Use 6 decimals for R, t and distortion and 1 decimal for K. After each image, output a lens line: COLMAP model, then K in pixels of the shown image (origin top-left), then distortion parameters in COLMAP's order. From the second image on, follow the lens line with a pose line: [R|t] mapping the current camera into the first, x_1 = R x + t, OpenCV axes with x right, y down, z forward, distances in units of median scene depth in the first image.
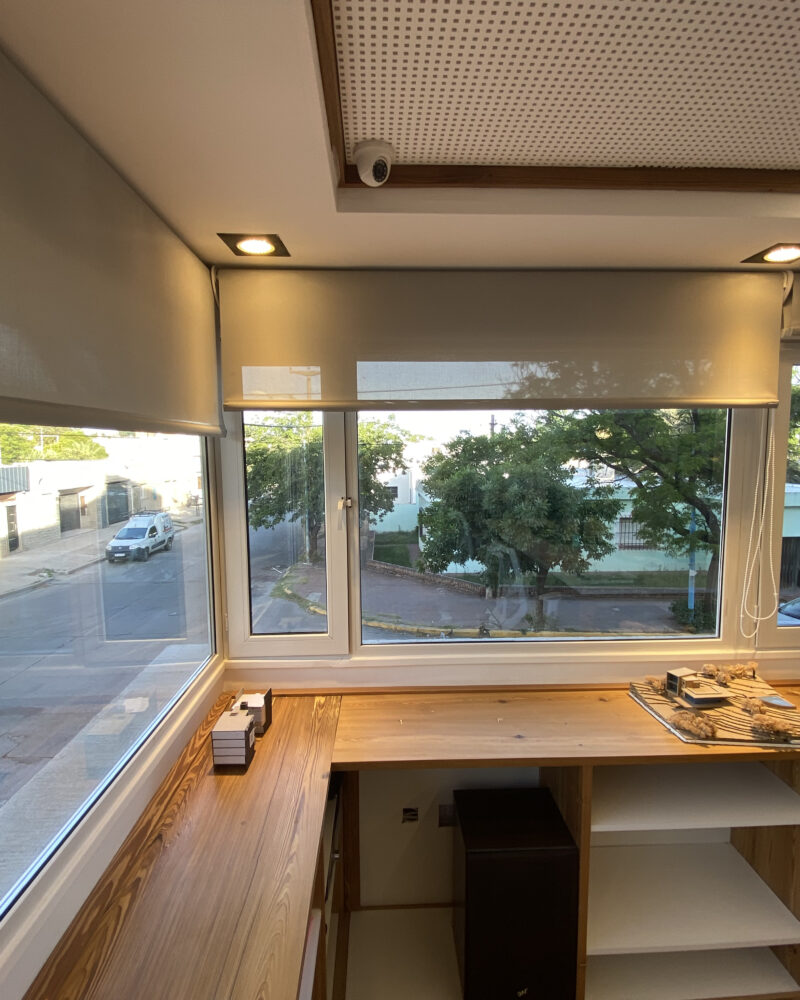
lens RADIAL K [[512.7, 0, 400.0], [0, 512.7, 500.0], [0, 0, 1]] dist [-0.002208, -0.000371]
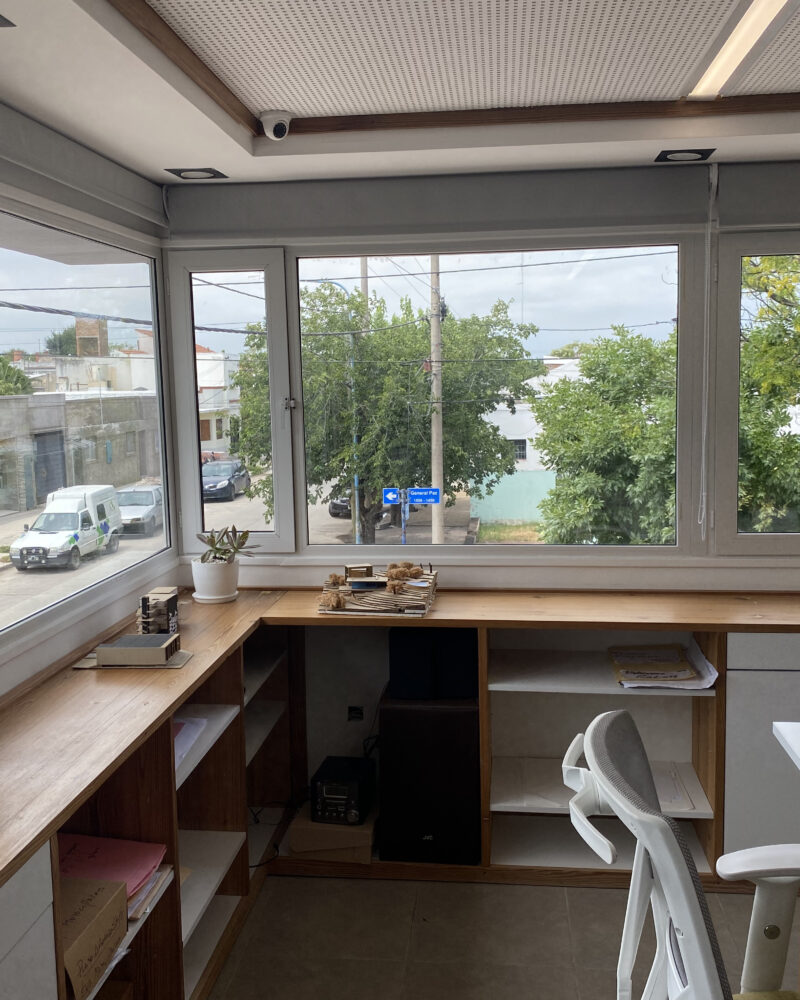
lens RADIAL K [[988.7, 0, 400.0], [0, 988.7, 500.0], [0, 0, 1]] dist [0.044638, 0.001410]
pose [[0.988108, 0.006360, -0.153628, 0.428530], [-0.002057, 0.999602, 0.028153, 0.145477], [0.153746, -0.027503, 0.987728, -0.963673]]
